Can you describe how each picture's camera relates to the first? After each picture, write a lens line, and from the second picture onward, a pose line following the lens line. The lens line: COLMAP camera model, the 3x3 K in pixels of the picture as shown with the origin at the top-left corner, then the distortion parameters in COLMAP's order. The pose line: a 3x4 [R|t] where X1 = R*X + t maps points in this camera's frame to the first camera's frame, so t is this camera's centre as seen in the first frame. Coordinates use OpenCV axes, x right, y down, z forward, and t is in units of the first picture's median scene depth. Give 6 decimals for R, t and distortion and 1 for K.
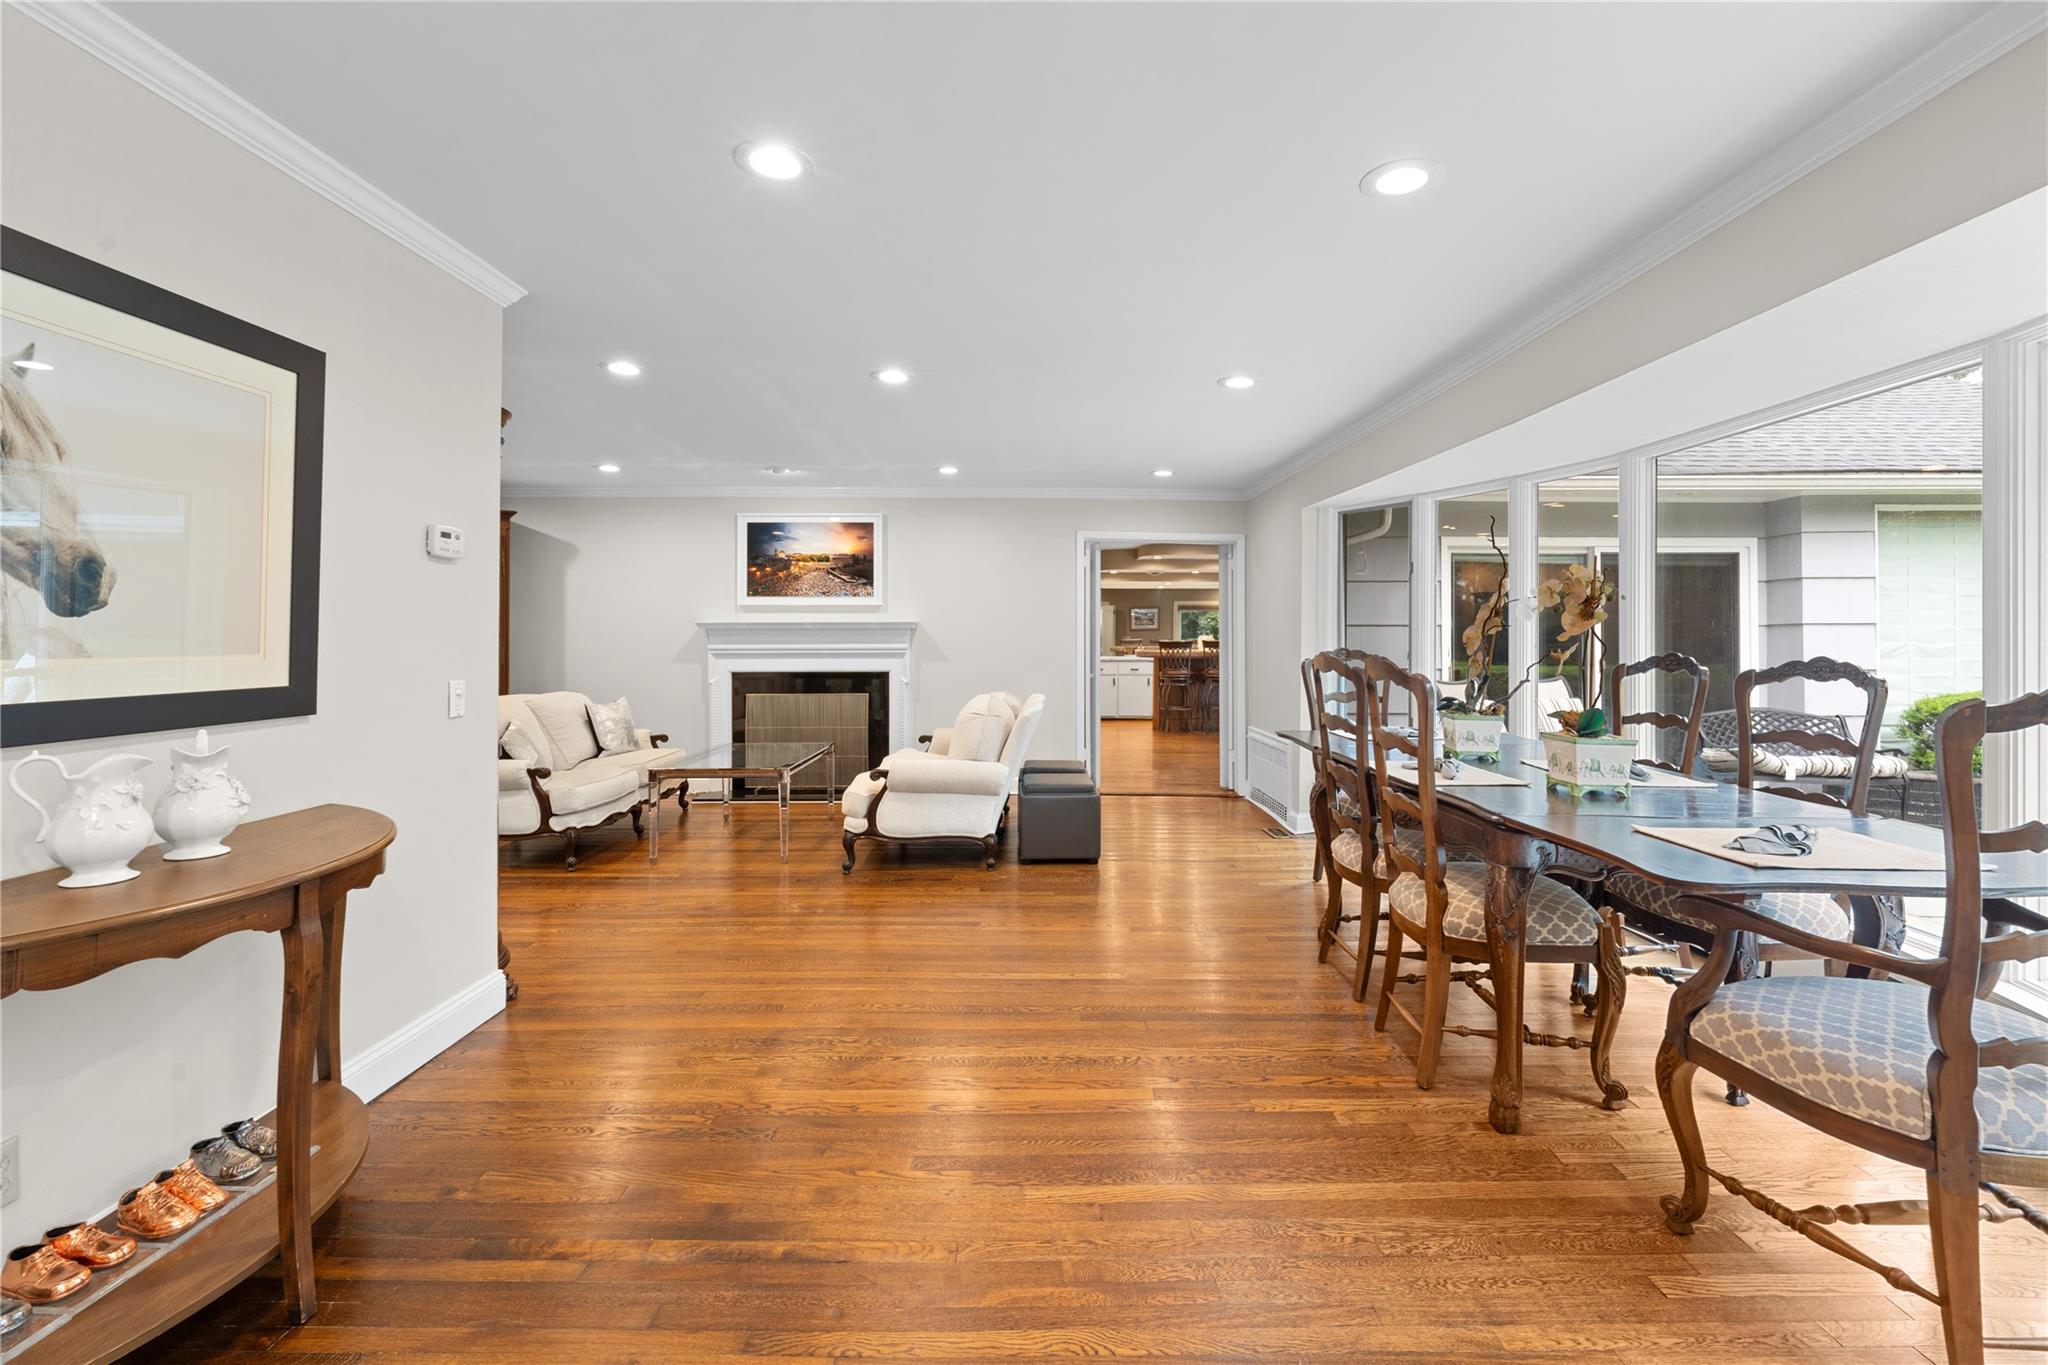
lens RADIAL K [[823.1, 0, 1021.2], [0, 823.1, 640.4], [0, 0, 1]] dist [-0.001284, -0.000091]
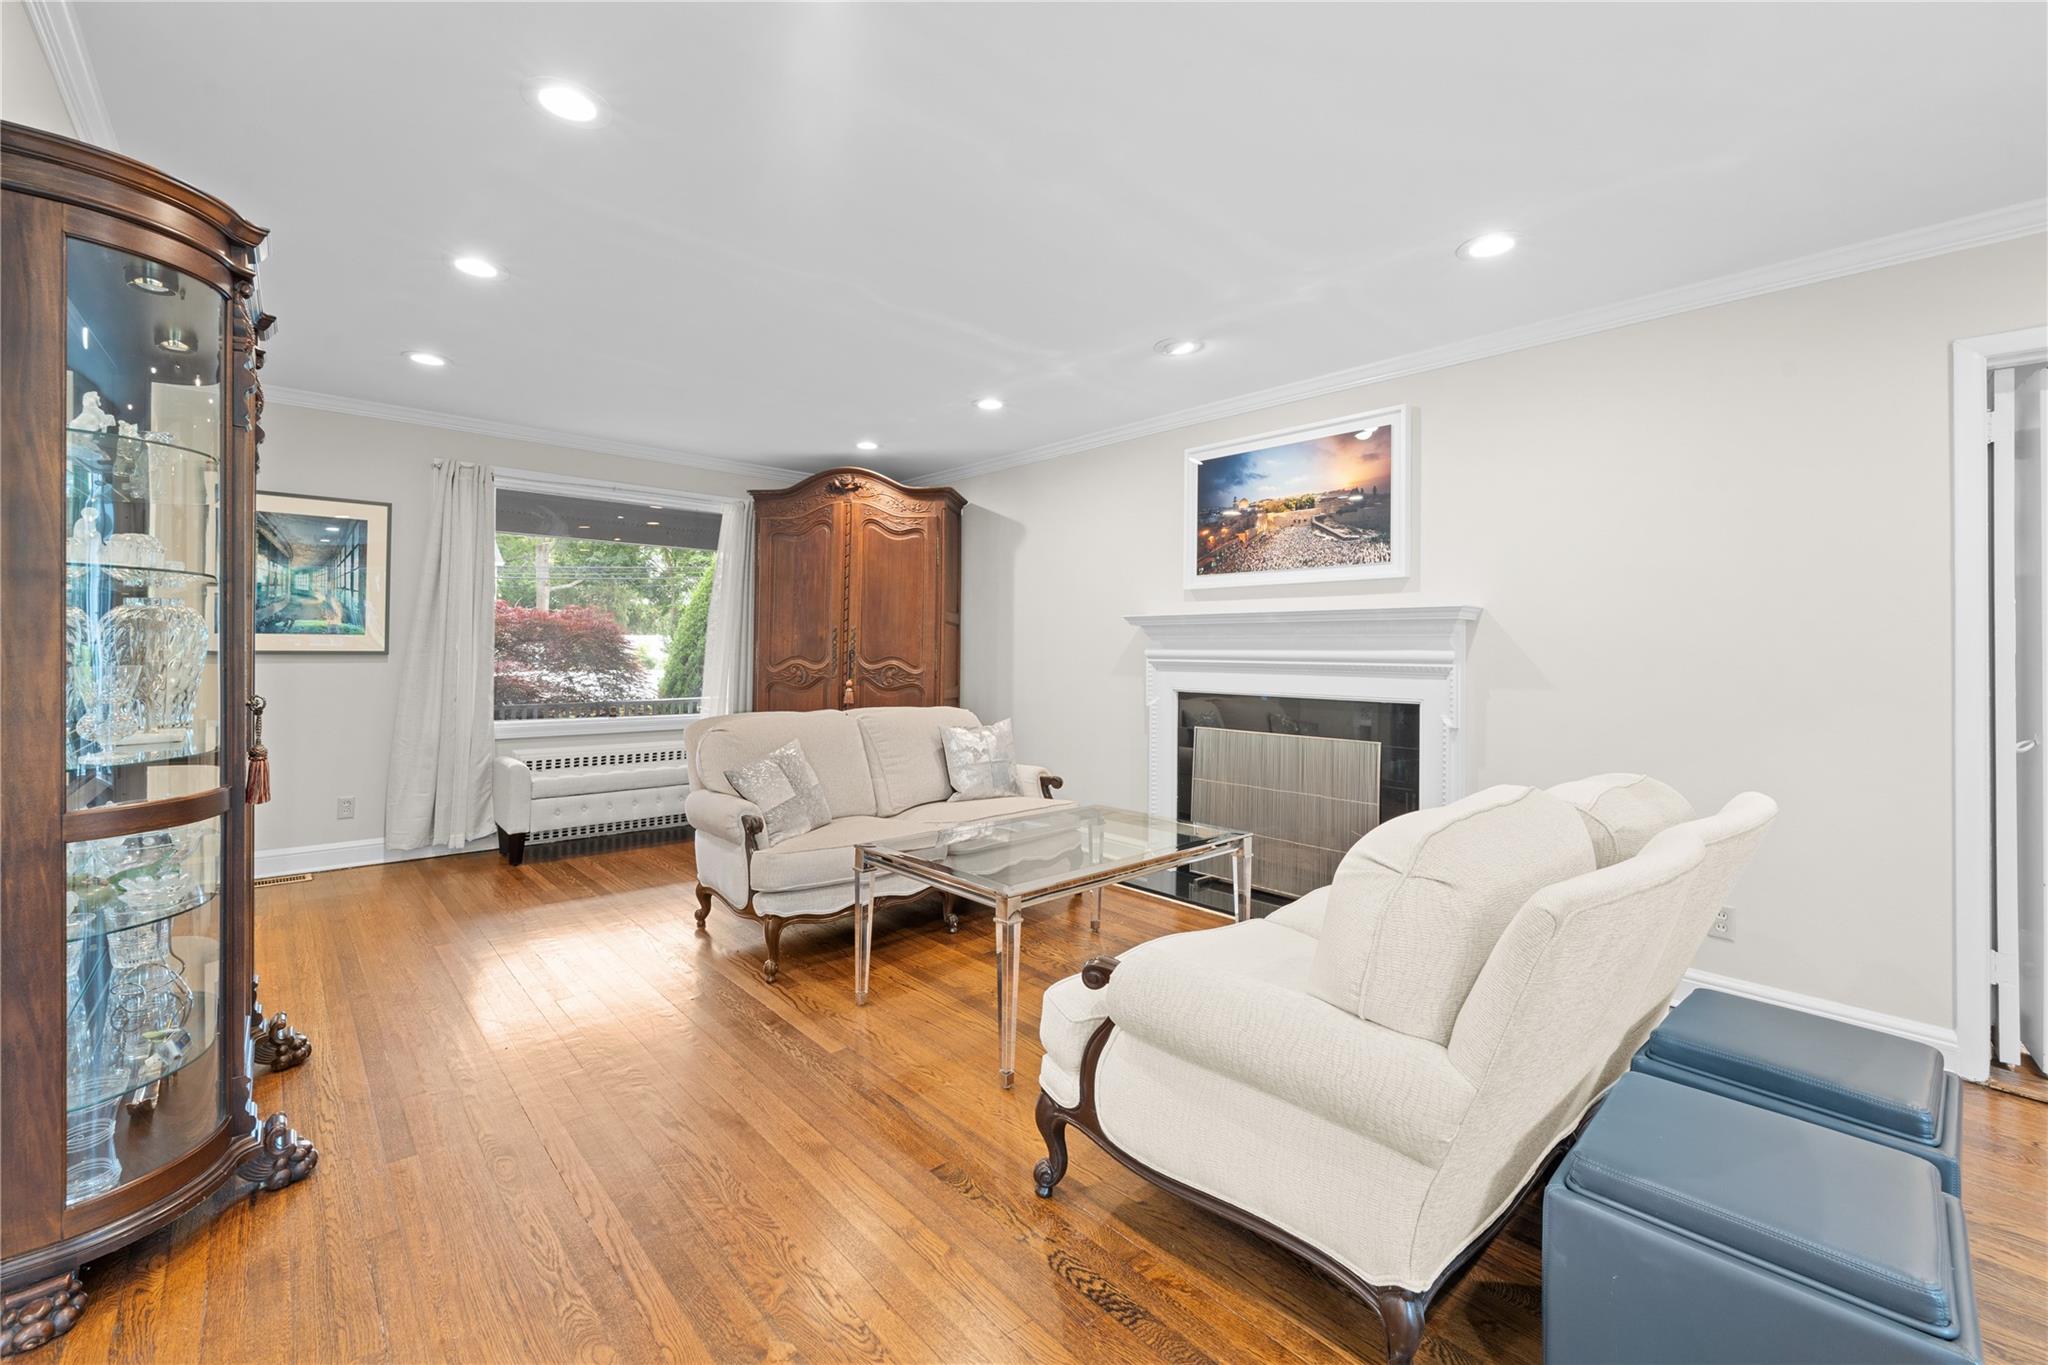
lens RADIAL K [[823.1, 0, 1030.3], [0, 823.1, 636.3], [0, 0, 1]] dist [-0.001284, -0.000091]
pose [[0.669876, -0.003441, -0.742465, 0.061407], [-0.009886, 0.999859, -0.013554, 0.004664], [0.742407, 0.016420, 0.669748, 0.467163]]
